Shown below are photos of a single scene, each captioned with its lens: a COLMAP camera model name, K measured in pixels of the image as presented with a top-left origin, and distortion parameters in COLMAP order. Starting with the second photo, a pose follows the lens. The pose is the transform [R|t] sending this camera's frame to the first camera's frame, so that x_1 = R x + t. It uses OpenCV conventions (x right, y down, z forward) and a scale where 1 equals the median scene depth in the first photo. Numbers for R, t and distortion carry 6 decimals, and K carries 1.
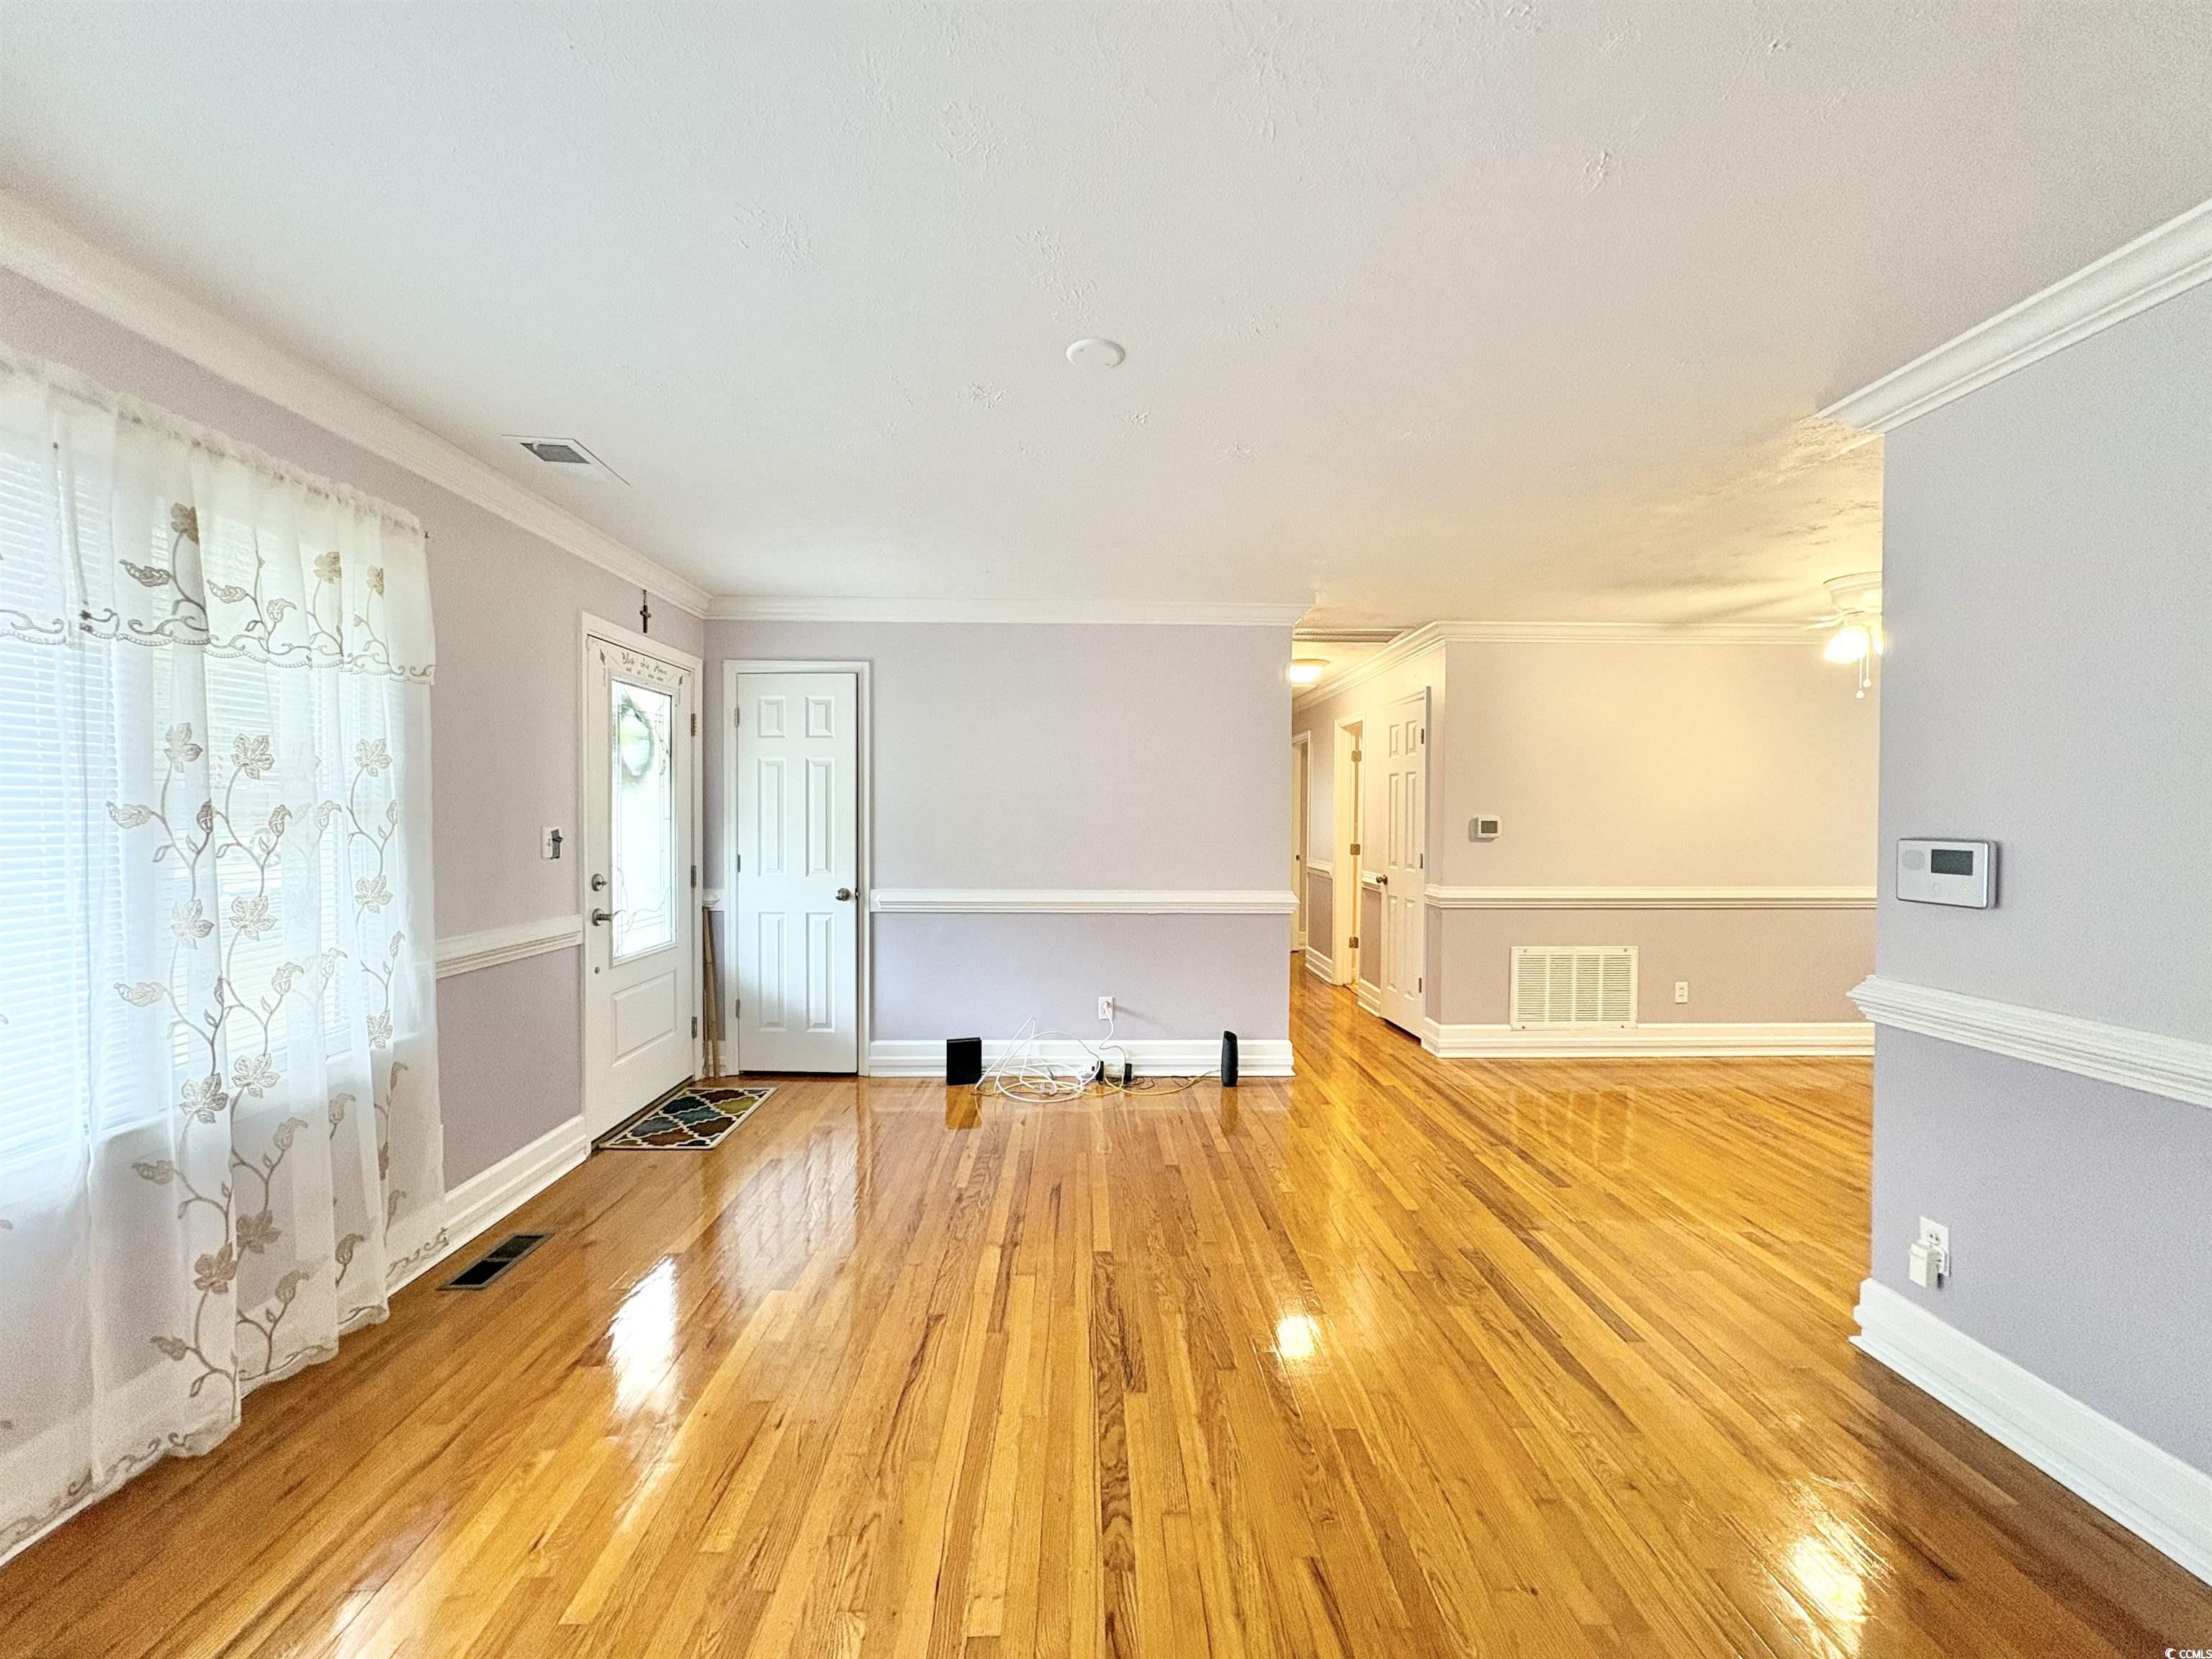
lens RADIAL K [[875.4, 0, 1106.1], [0, 875.4, 832.6], [0, 0, 1]] dist [-0.003301, 0.000389]
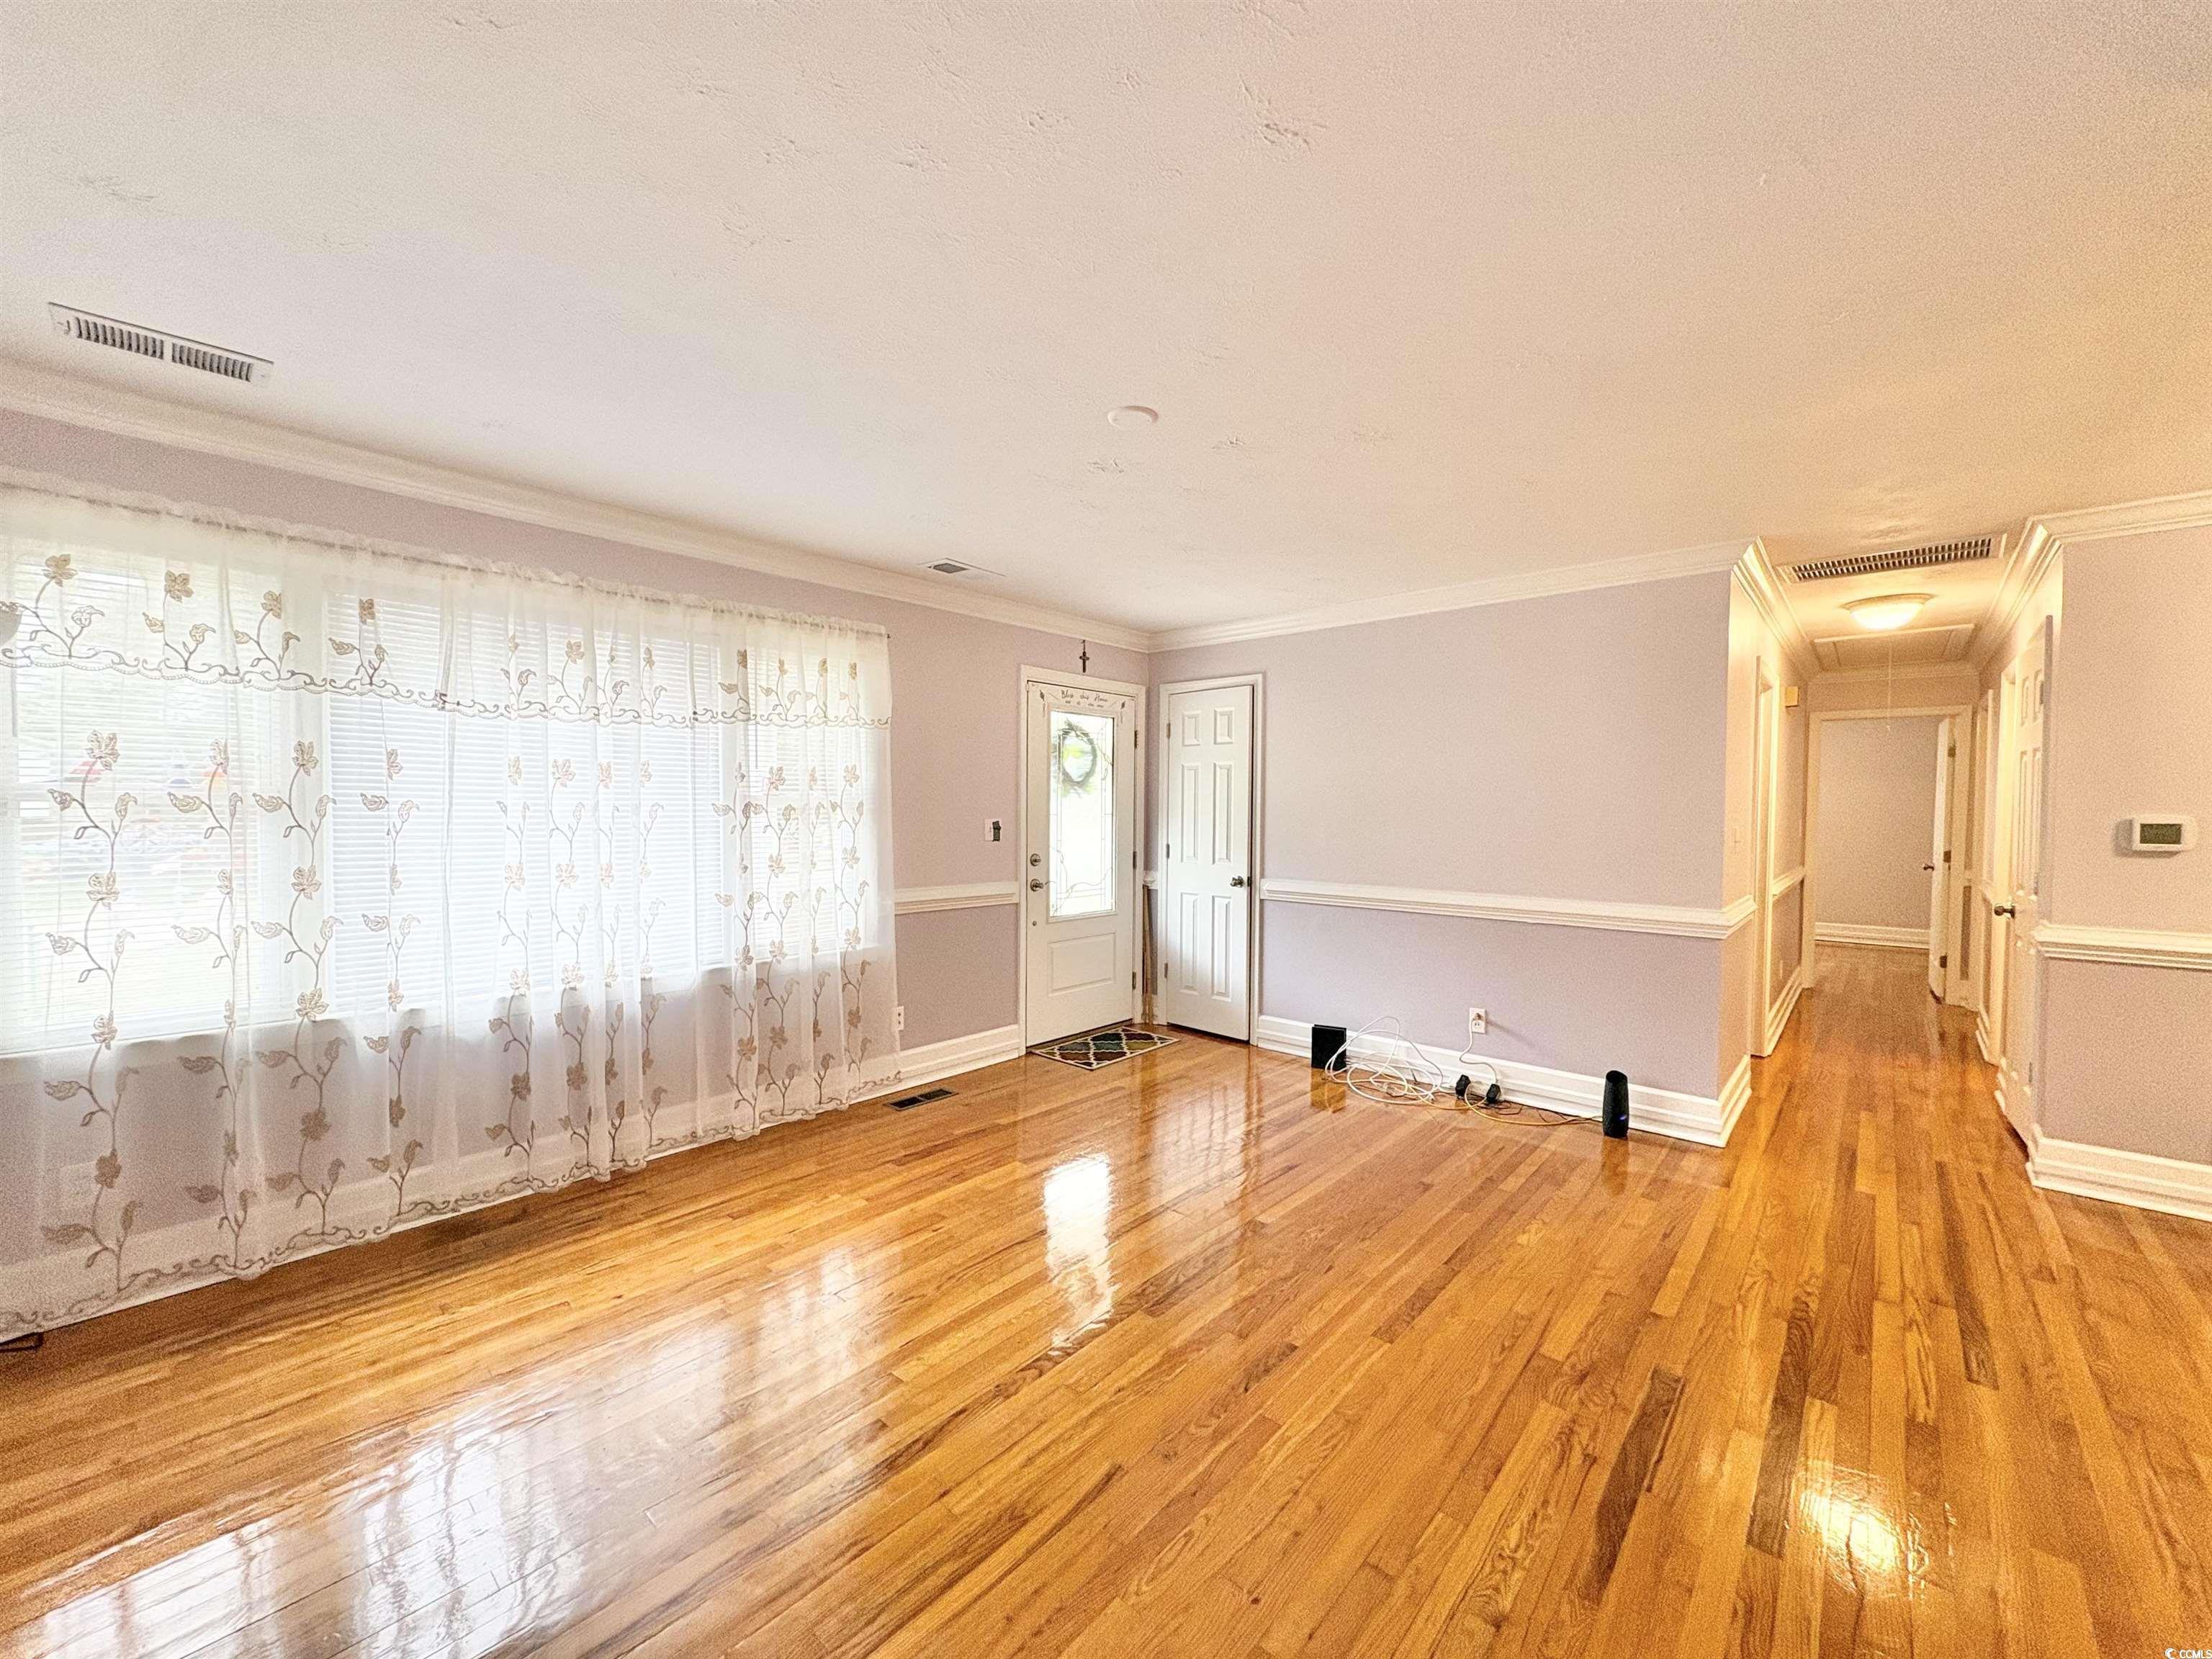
lens RADIAL K [[875.4, 0, 1105.3], [0, 875.4, 833.7], [0, 0, 1]] dist [-0.003301, 0.000389]
pose [[0.728522, 0.019634, -0.684741, 0.439922], [-0.016562, 0.999802, 0.011047, -0.001249], [0.684822, 0.003292, 0.728703, 0.070558]]
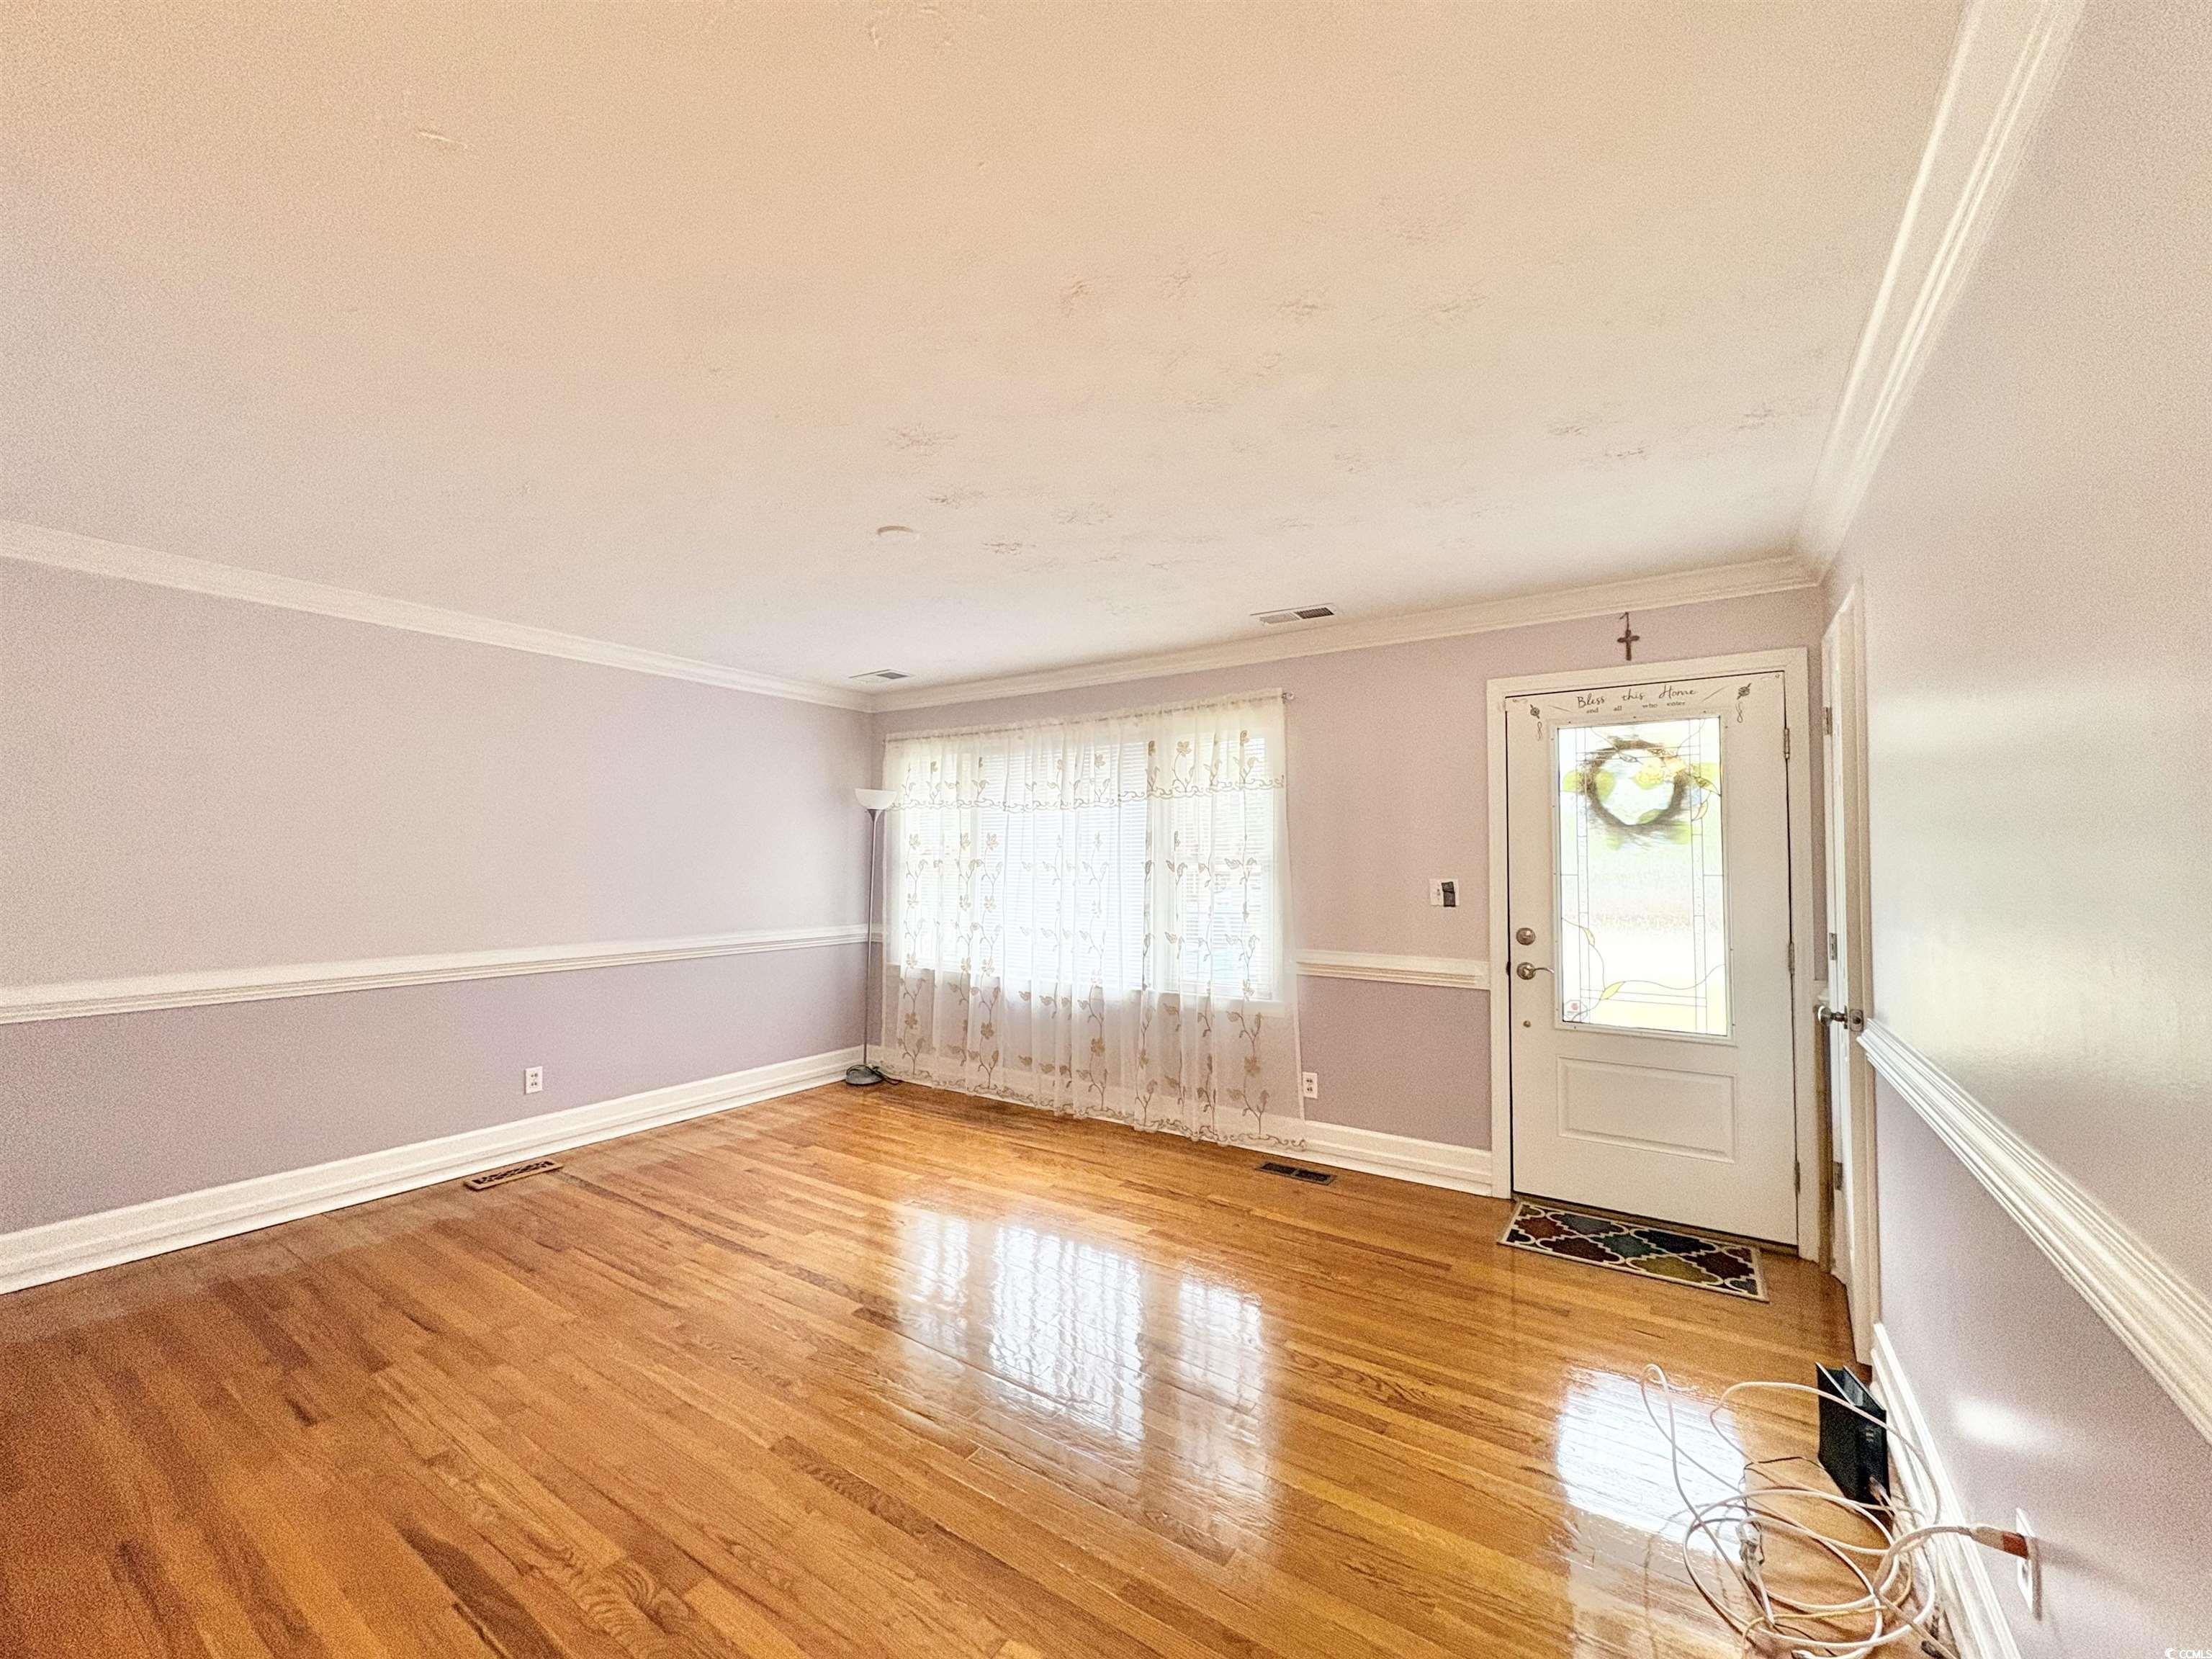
lens RADIAL K [[875.4, 0, 1107.5], [0, 875.4, 836.8], [0, 0, 1]] dist [-0.003301, 0.000389]
pose [[-0.573315, -0.029226, -0.818814, 0.521653], [-0.021245, 0.999558, -0.020803, -0.026791], [0.819060, 0.005469, -0.573682, 1.177508]]
